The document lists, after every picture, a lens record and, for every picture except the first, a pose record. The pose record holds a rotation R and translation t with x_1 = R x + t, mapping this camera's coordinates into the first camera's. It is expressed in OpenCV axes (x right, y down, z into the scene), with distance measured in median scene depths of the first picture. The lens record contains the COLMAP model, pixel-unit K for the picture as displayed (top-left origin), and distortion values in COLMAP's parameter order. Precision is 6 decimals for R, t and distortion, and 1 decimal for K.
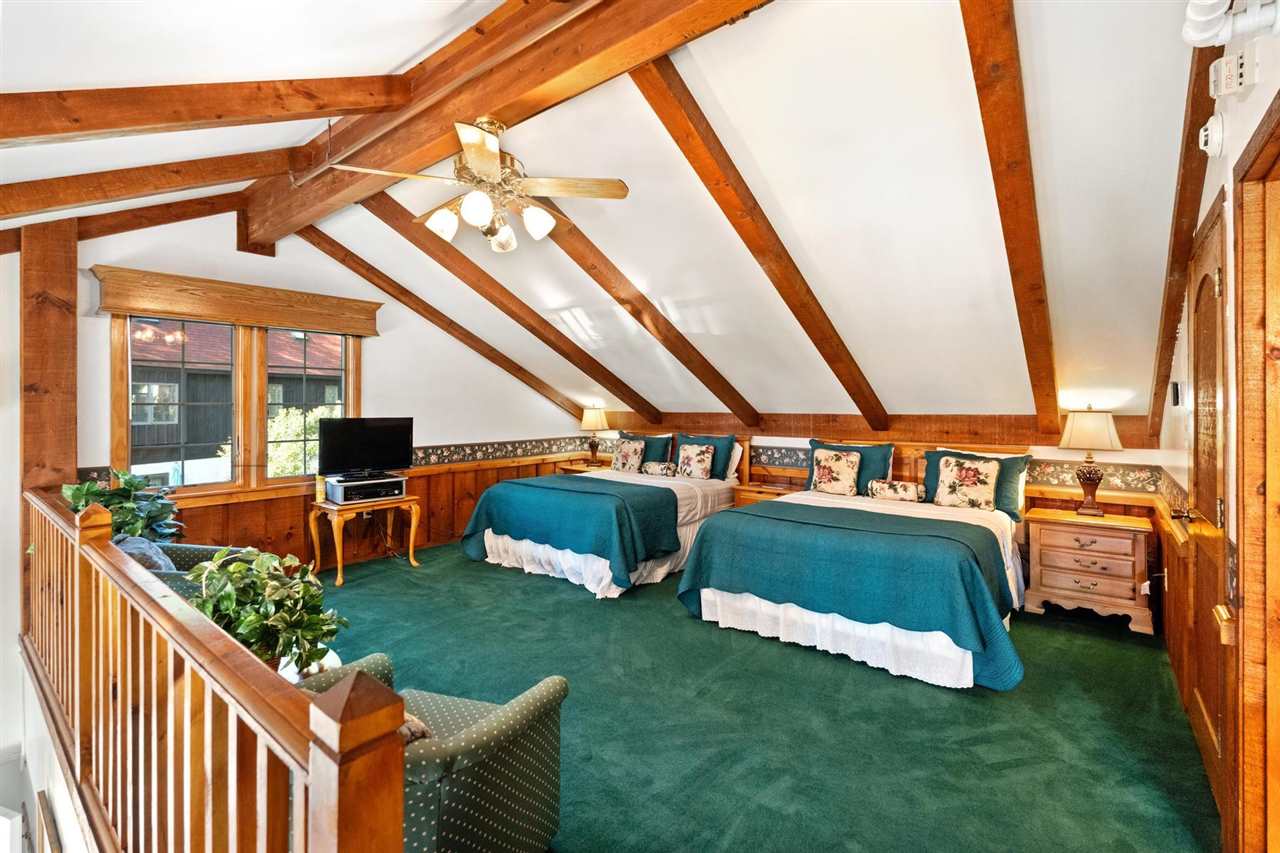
lens RADIAL K [[568.9, 0, 637.7], [0, 568.9, 415.3], [0, 0, 1]] dist [-0.001773, -0.000424]
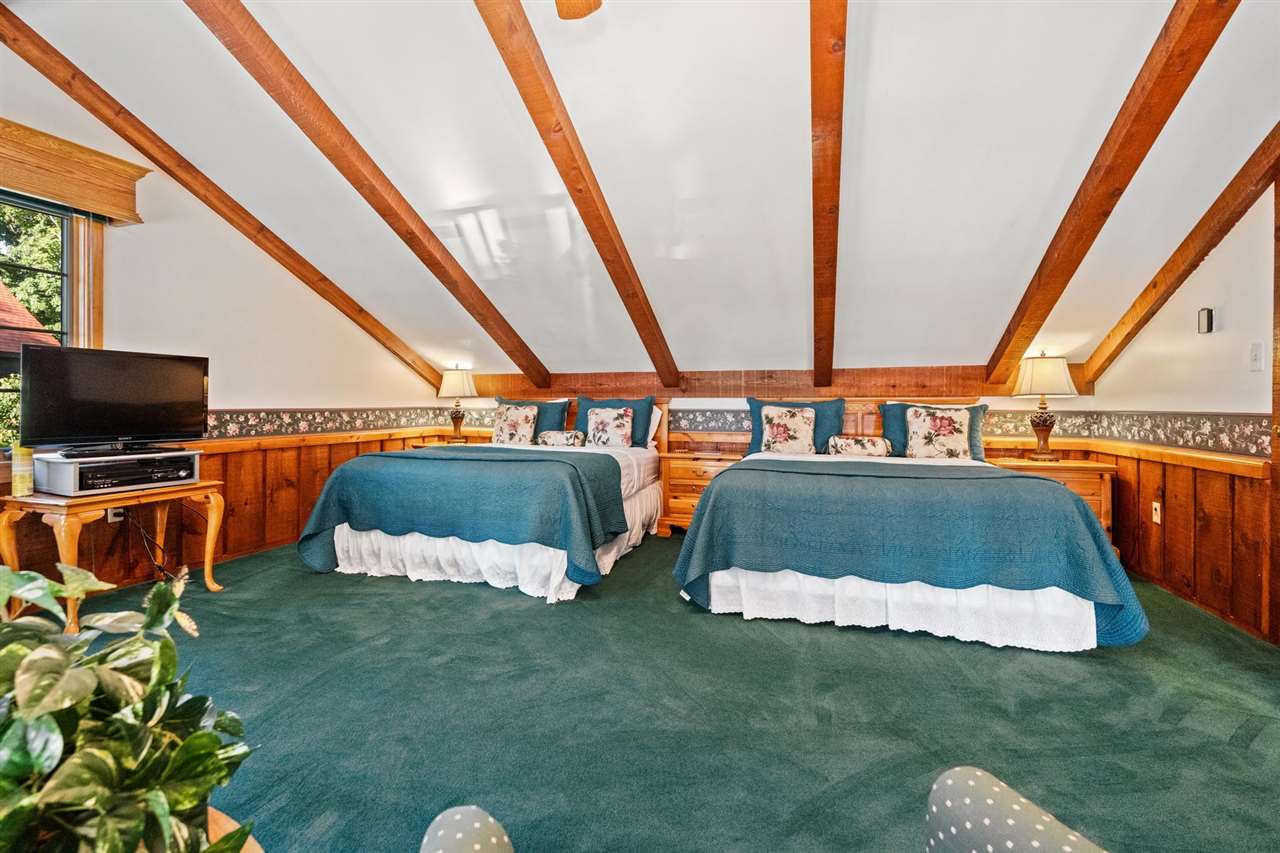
lens RADIAL K [[568.9, 0, 644.4], [0, 568.9, 413.0], [0, 0, 1]] dist [-0.001773, -0.000424]
pose [[0.931427, -0.001555, 0.363925, -0.195840], [0.000500, 0.999995, 0.002991, 0.072707], [-0.363928, -0.002604, 0.931423, 0.262170]]
